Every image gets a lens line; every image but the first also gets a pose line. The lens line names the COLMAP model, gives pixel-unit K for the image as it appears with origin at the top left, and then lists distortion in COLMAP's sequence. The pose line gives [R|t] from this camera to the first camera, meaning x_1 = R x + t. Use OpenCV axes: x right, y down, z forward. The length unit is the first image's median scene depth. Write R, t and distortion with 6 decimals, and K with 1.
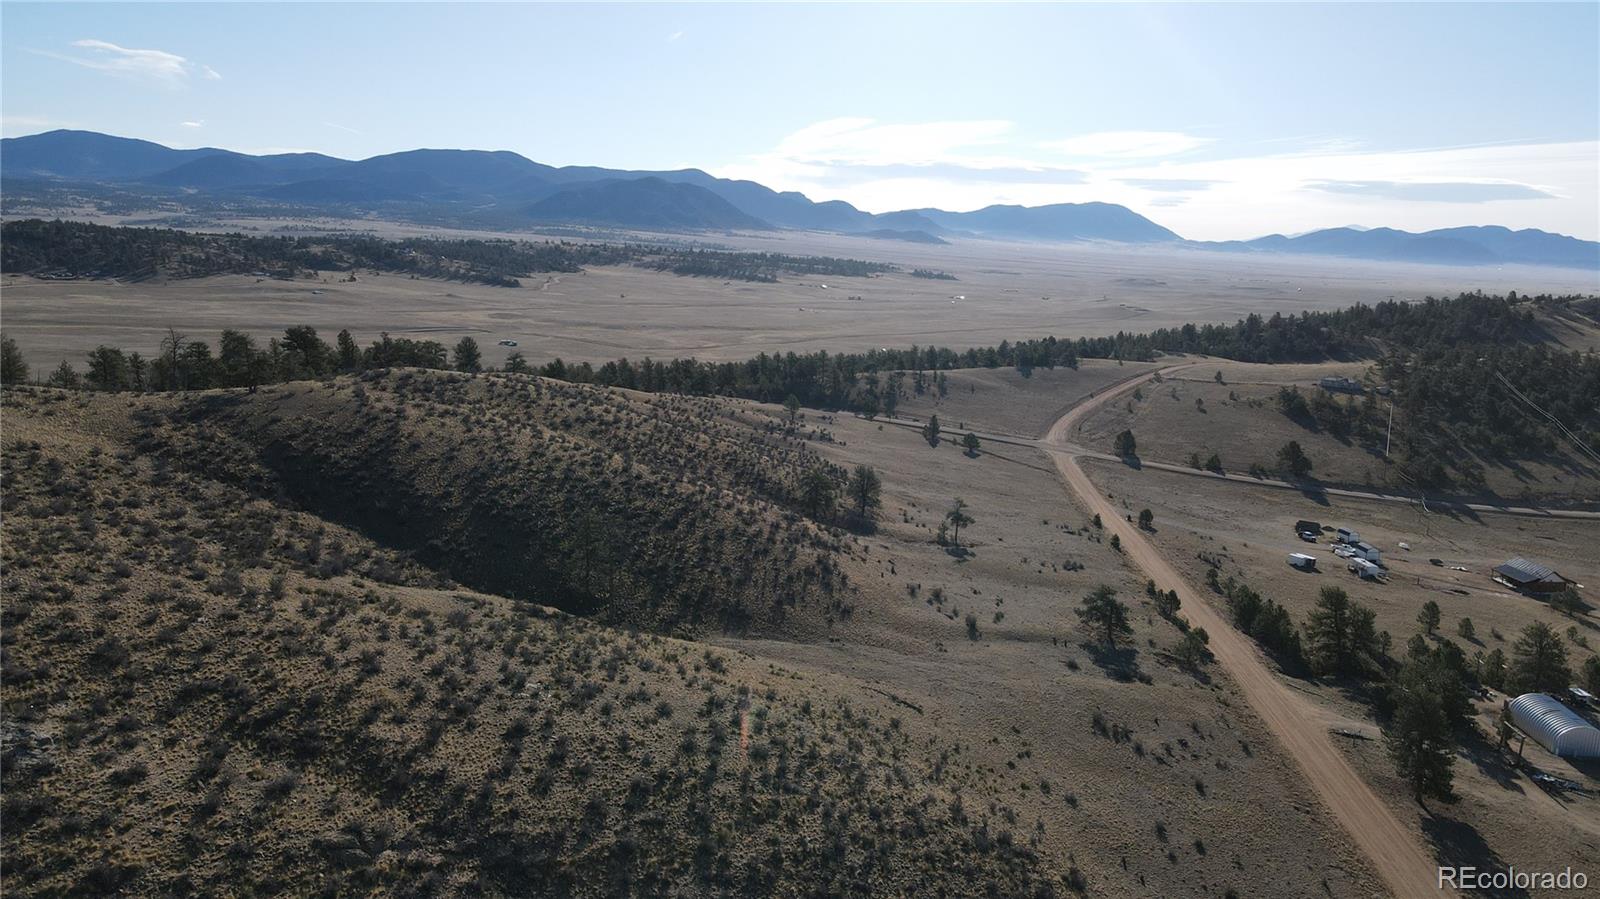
lens RADIAL K [[1173.4, 0, 804.9], [0, 1173.4, 442.3], [0, 0, 1]] dist [0.001445, 0.041250]
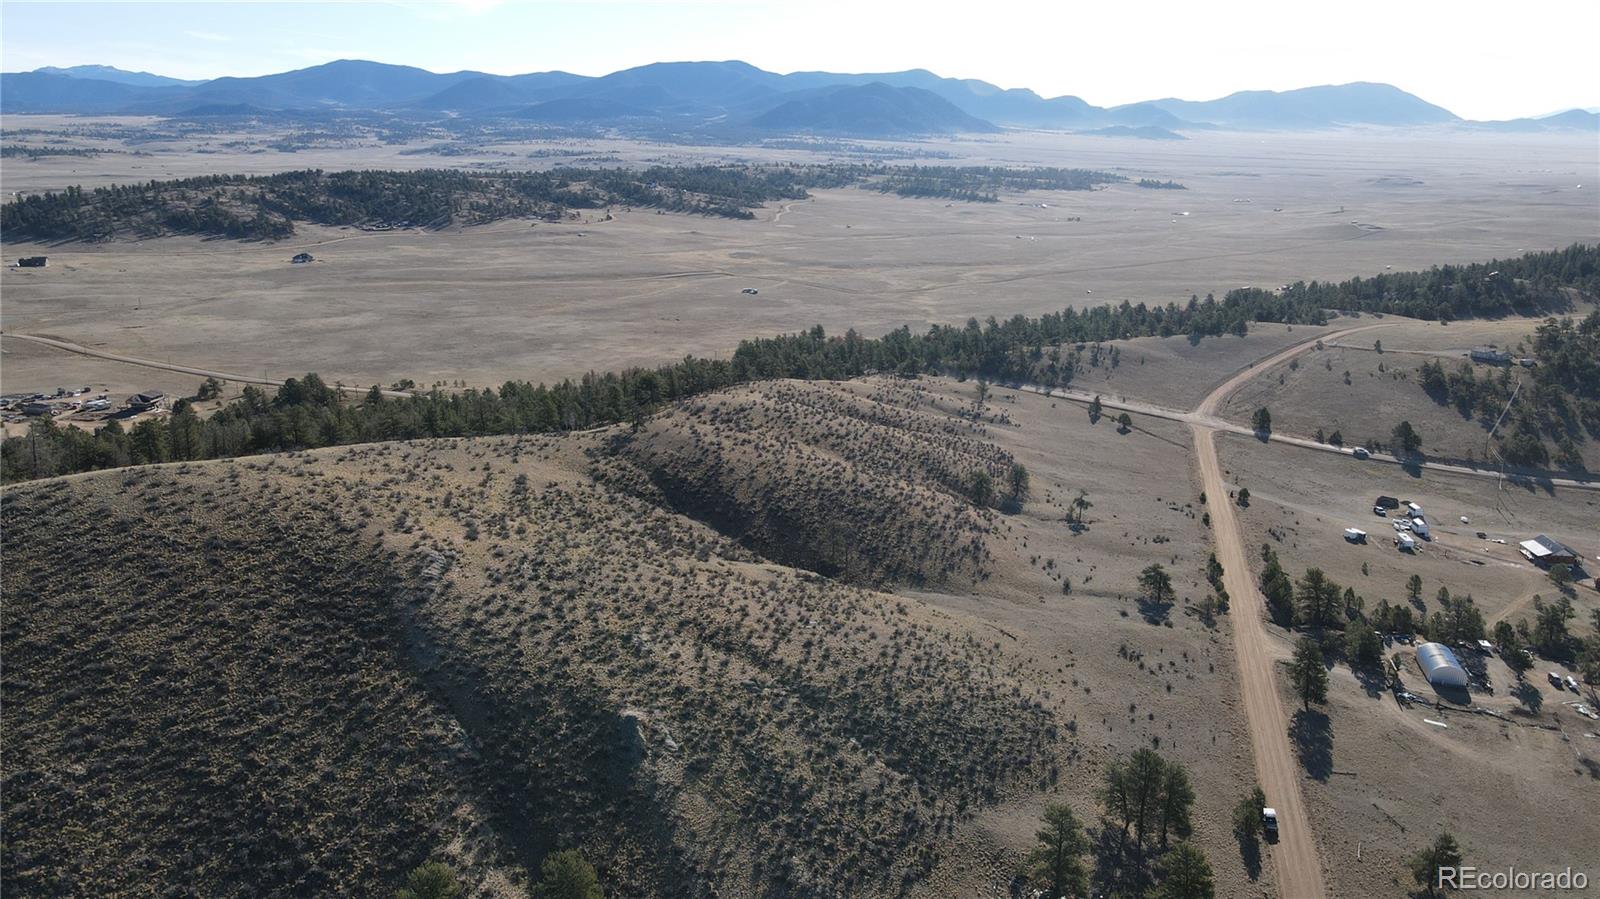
lens RADIAL K [[1169.5, 0, 803.1], [0, 1169.5, 452.1], [0, 0, 1]] dist [0.004068, 0.039339]
pose [[0.981684, 0.016127, -0.189832, 0.040804], [0.001450, 0.995749, 0.092093, -0.080006], [0.190510, -0.090682, 0.977488, -0.285068]]
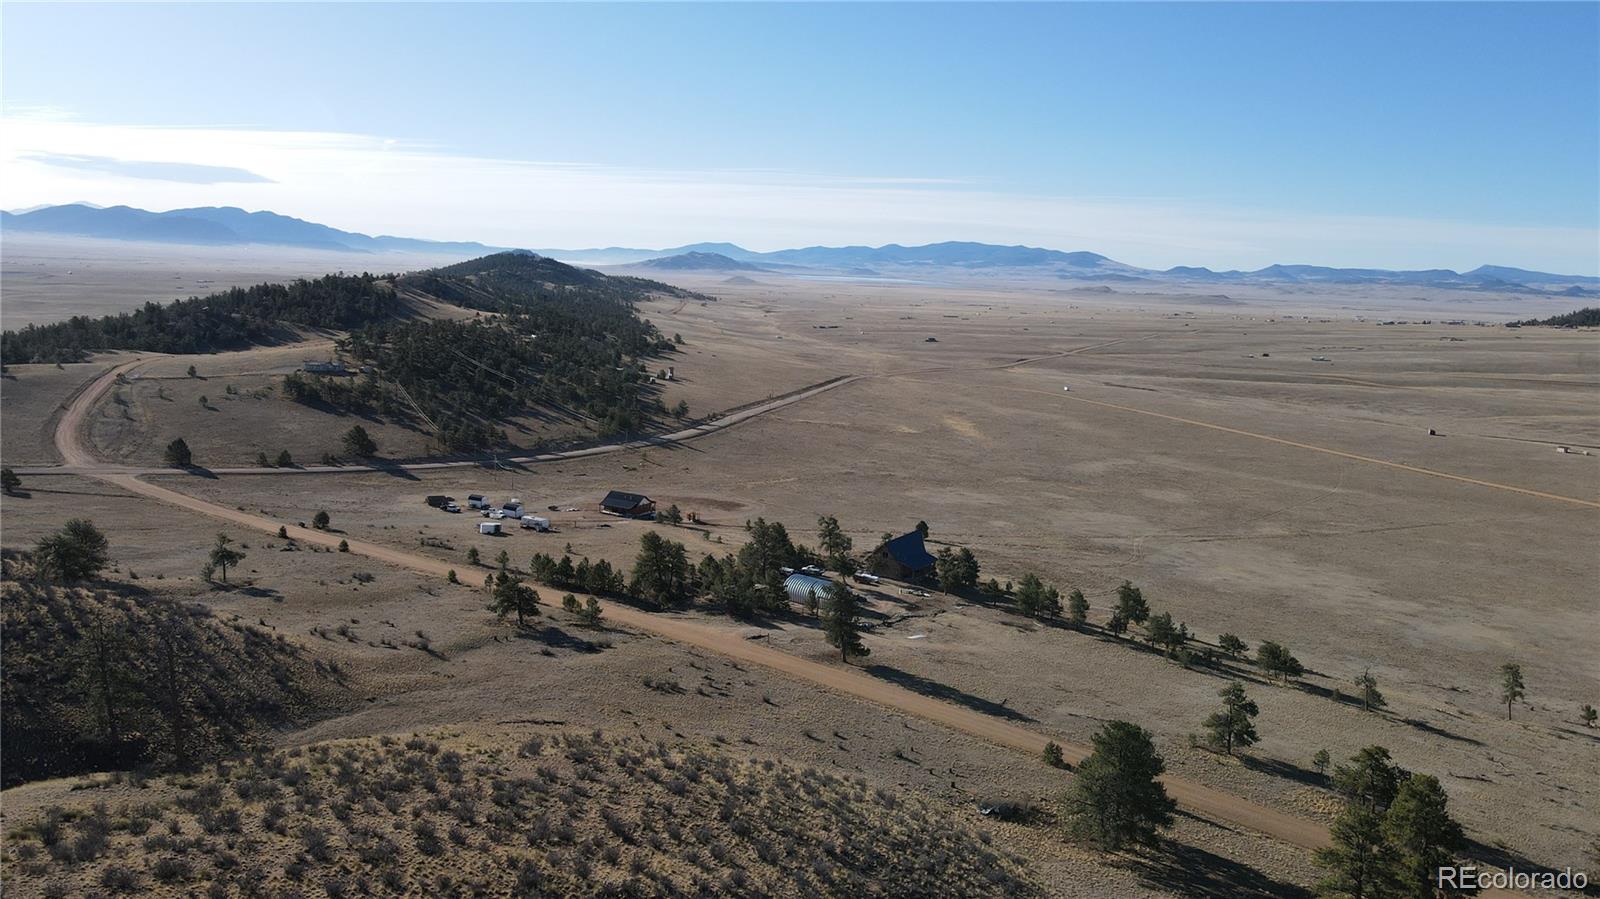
lens RADIAL K [[1173.4, 0, 804.9], [0, 1173.4, 442.3], [0, 0, 1]] dist [0.001445, 0.041250]
pose [[0.564207, -0.144902, 0.812818, -0.197656], [0.131106, 0.987711, 0.085075, -0.022294], [-0.815157, 0.058566, 0.576271, 0.089818]]
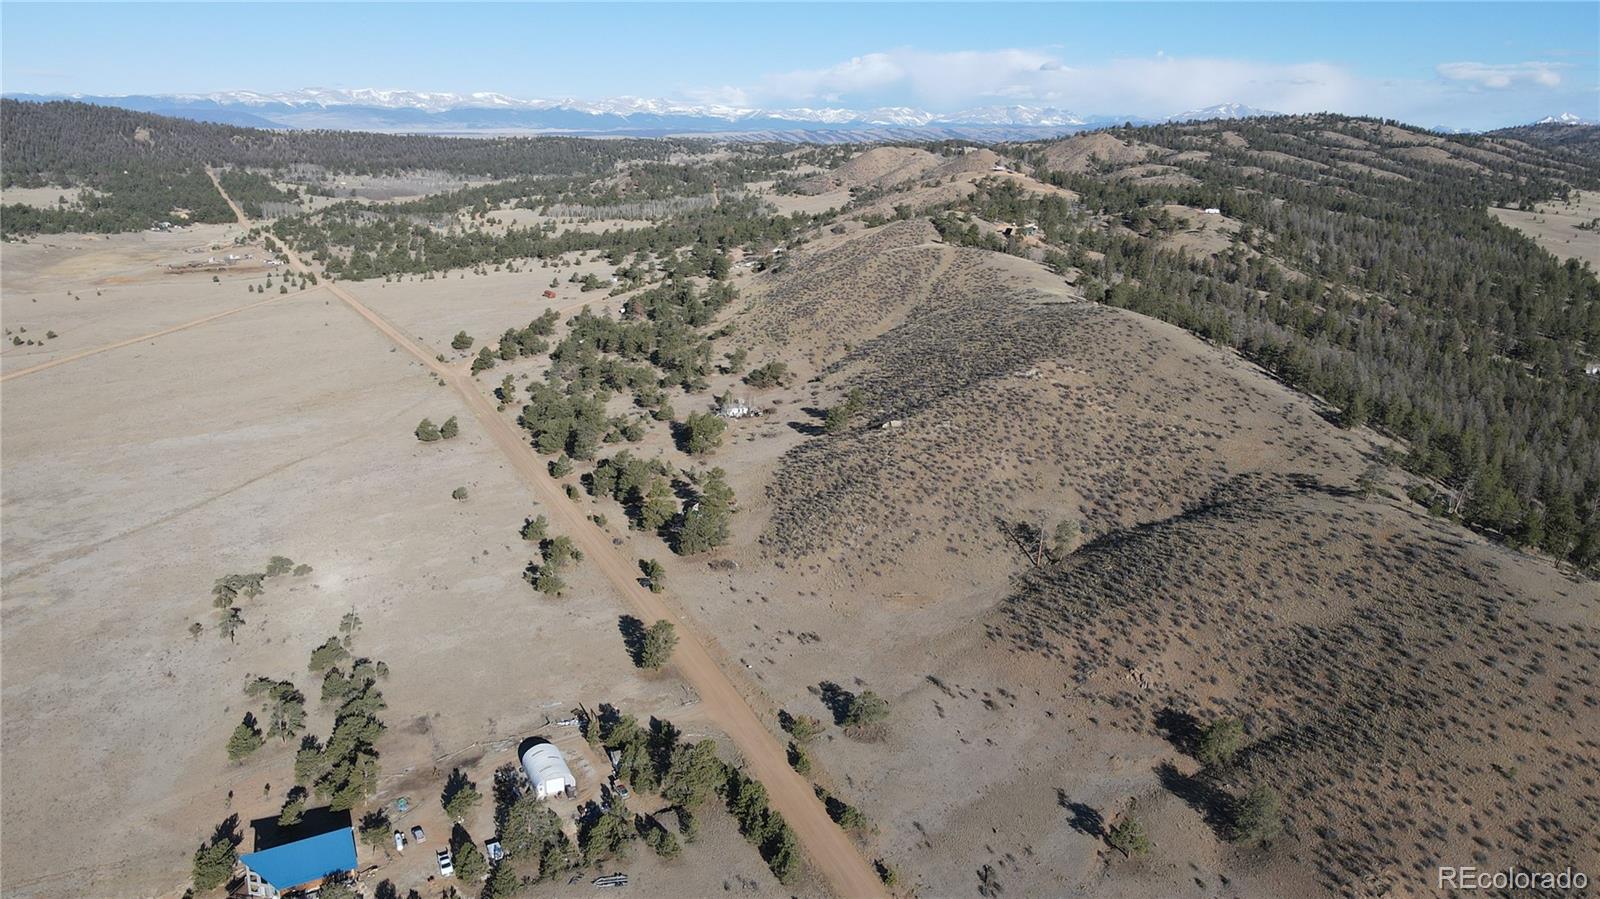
lens RADIAL K [[1169.5, 0, 803.1], [0, 1169.5, 452.1], [0, 0, 1]] dist [0.004068, 0.039339]
pose [[-0.871659, 0.069130, -0.485213, 0.430512], [-0.144351, 0.909878, 0.388953, -0.281018], [0.468373, 0.409075, -0.783125, 0.873025]]
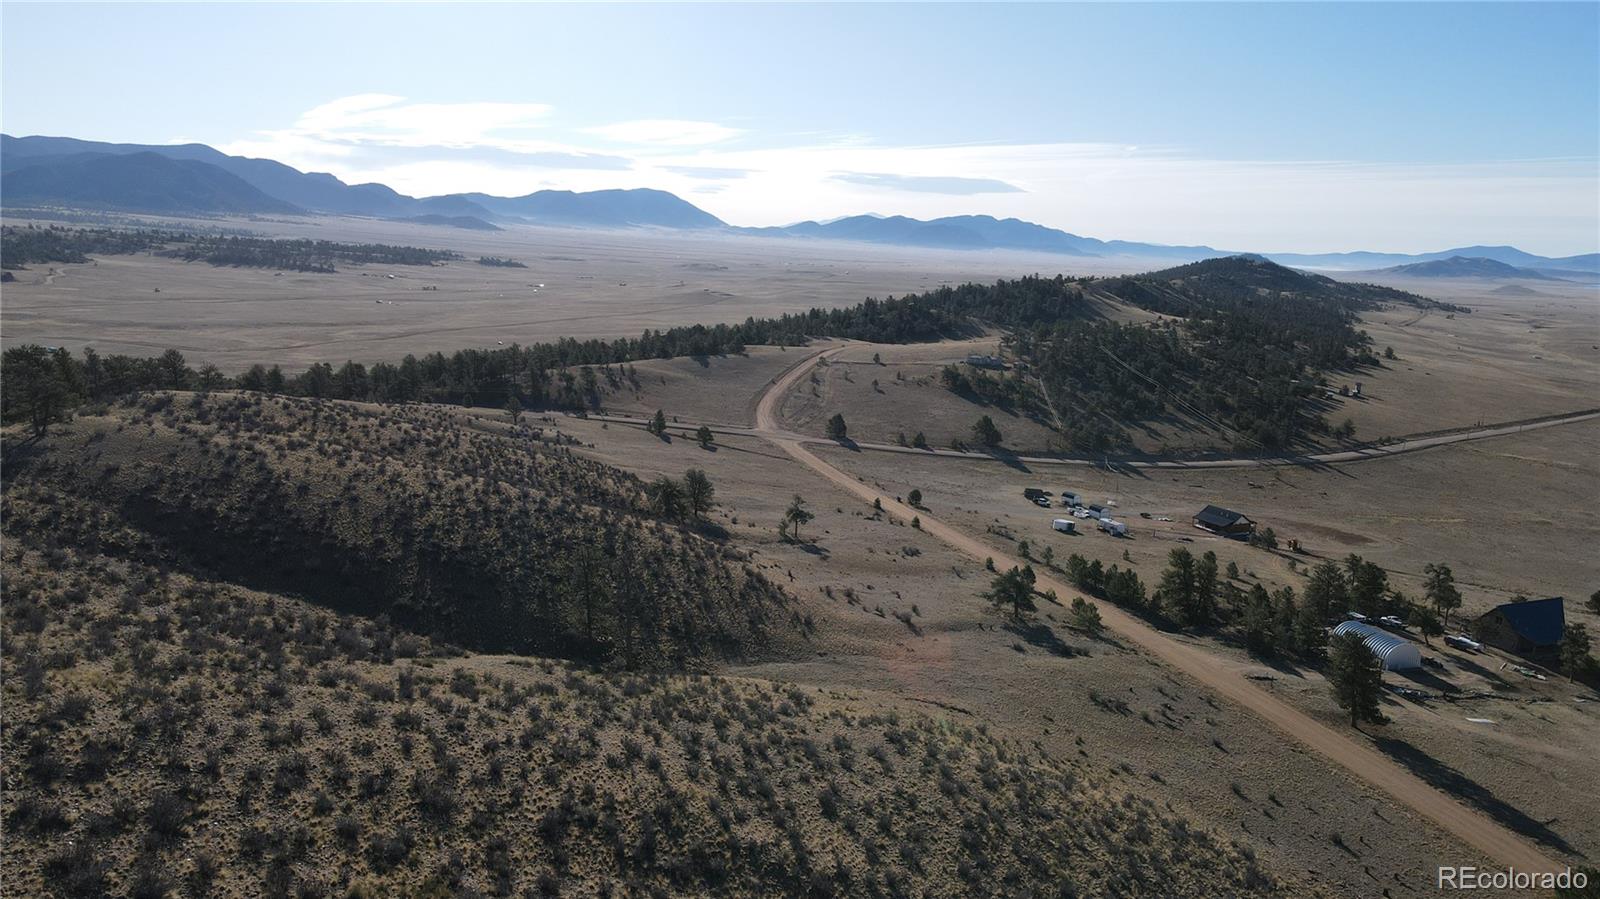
lens RADIAL K [[1173.4, 0, 804.9], [0, 1173.4, 442.3], [0, 0, 1]] dist [0.001445, 0.041250]
pose [[0.930386, -0.065779, 0.360631, -0.134552], [0.061507, 0.997834, 0.023325, -0.012113], [-0.361384, 0.000480, 0.932417, 0.042276]]
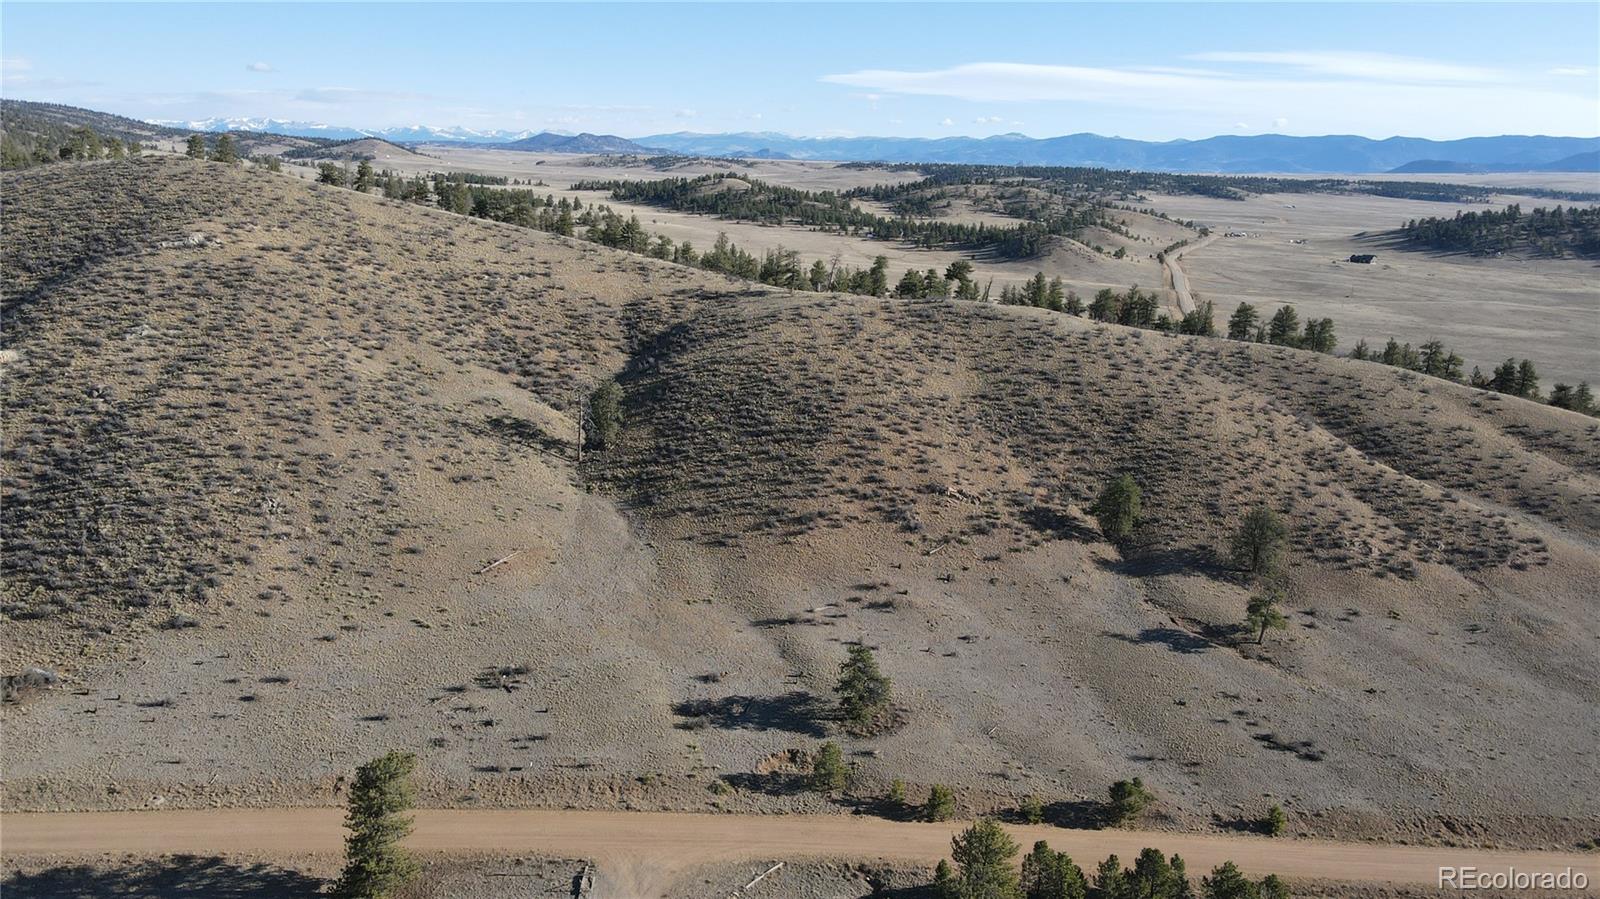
lens RADIAL K [[1169.5, 0, 803.1], [0, 1169.5, 452.1], [0, 0, 1]] dist [0.004068, 0.039339]
pose [[0.134358, 0.203994, -0.969708, 0.430118], [-0.196883, 0.964567, 0.175634, -0.051014], [0.971177, 0.167321, 0.169760, 0.388100]]
